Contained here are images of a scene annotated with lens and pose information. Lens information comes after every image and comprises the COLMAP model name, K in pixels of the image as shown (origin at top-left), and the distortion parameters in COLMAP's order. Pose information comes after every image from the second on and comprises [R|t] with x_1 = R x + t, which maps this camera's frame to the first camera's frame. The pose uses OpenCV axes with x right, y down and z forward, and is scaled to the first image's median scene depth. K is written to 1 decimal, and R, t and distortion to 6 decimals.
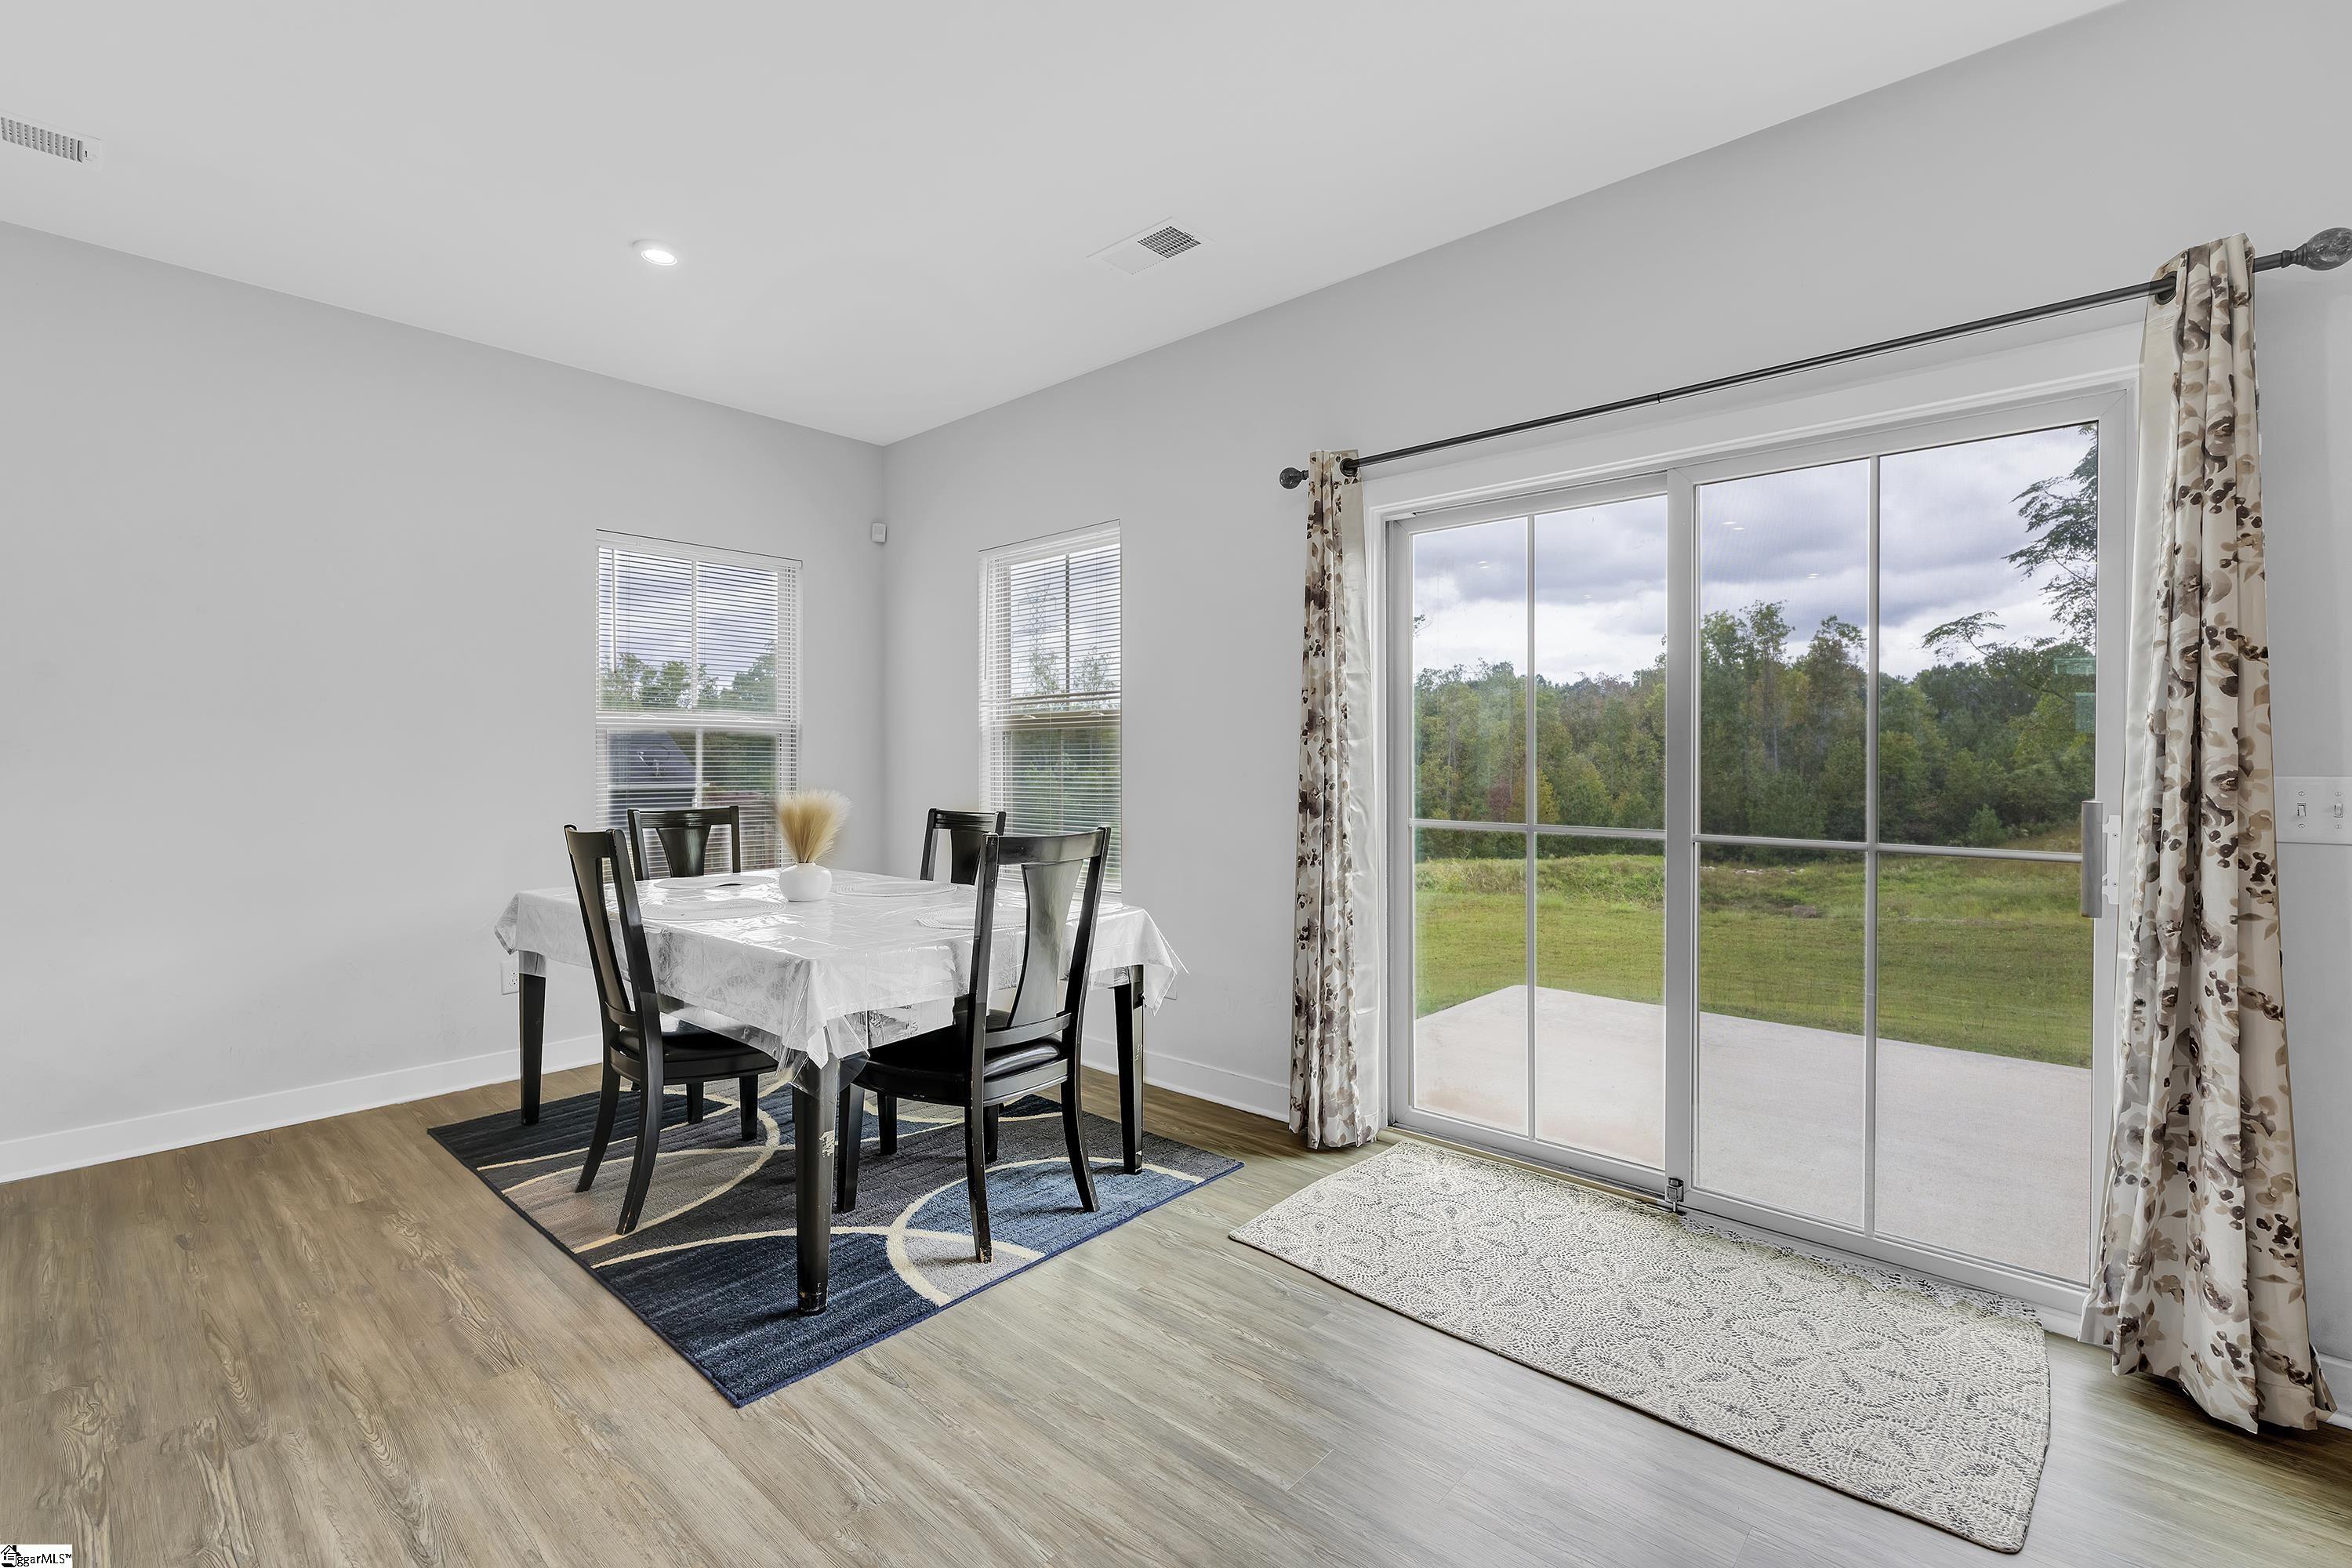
lens RADIAL K [[1035.0, 0, 1163.5], [0, 1035.0, 755.8], [0, 0, 1]] dist [-0.004686, 0.000764]
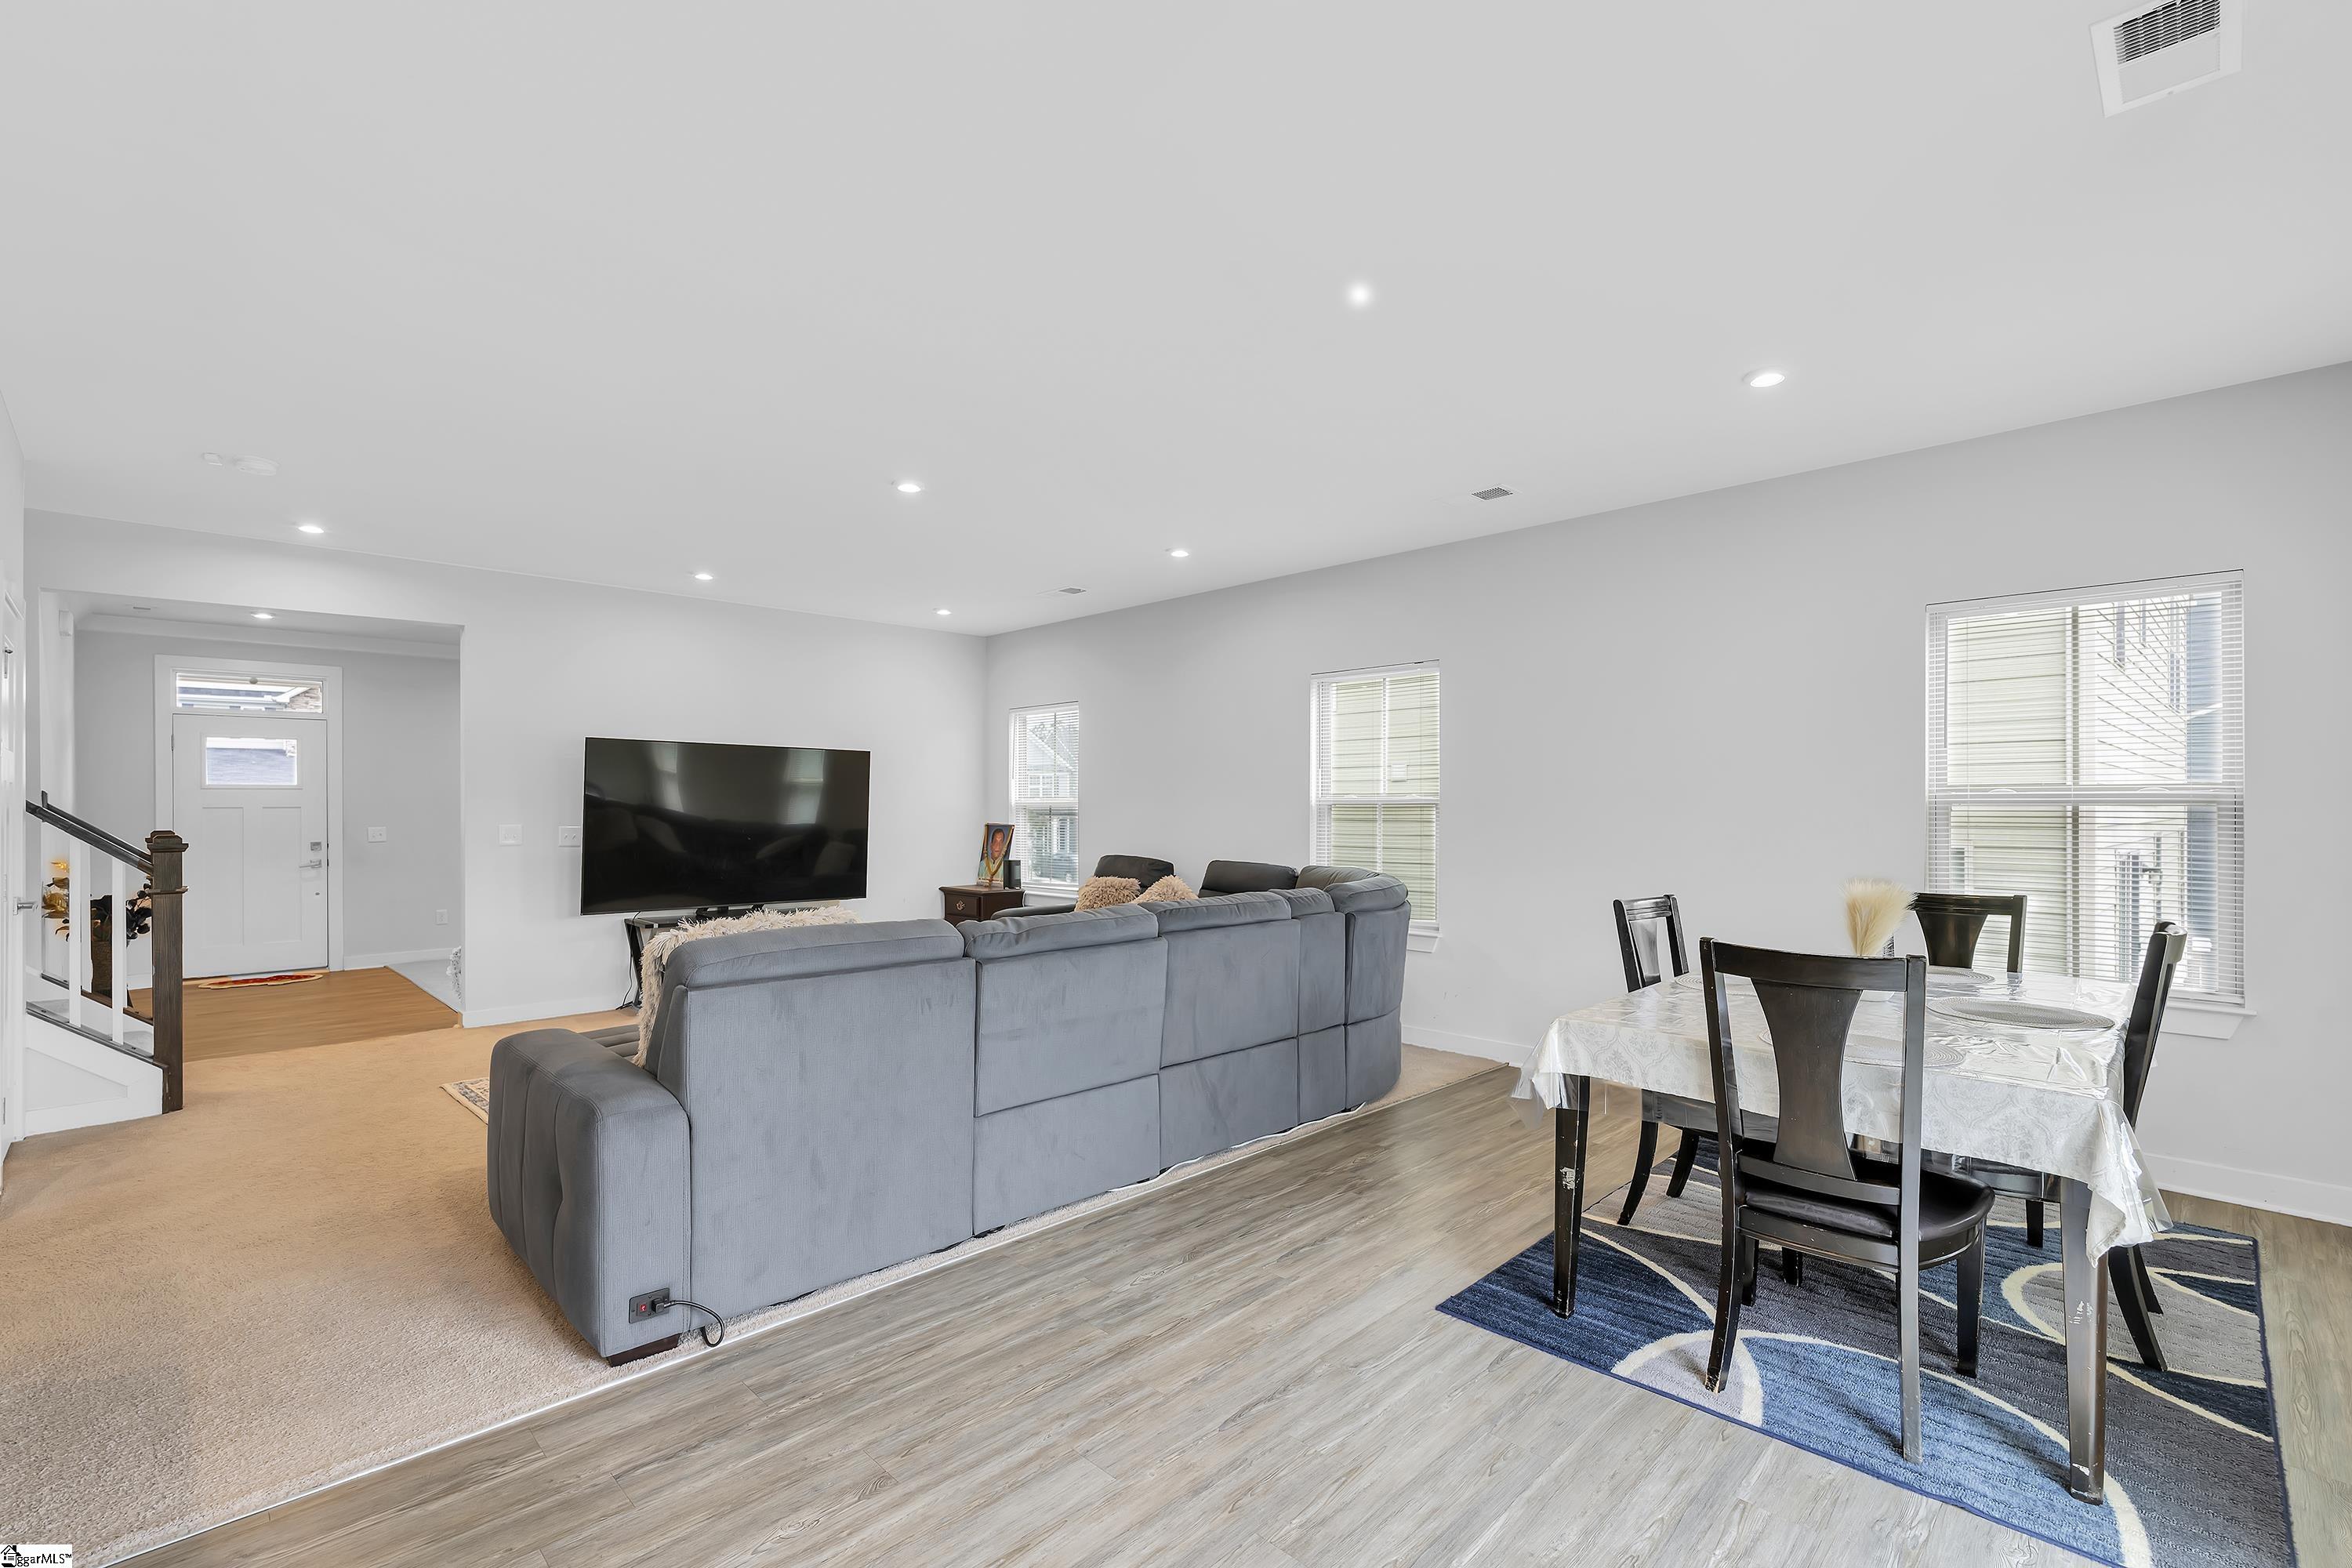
lens RADIAL K [[1035.0, 0, 1176.8], [0, 1035.0, 807.4], [0, 0, 1]] dist [-0.004686, 0.000764]
pose [[-0.049212, 0.002430, -0.998785, 0.817545], [0.006450, 0.999977, 0.002115, -0.054482], [0.998768, -0.006338, -0.049227, 0.565953]]
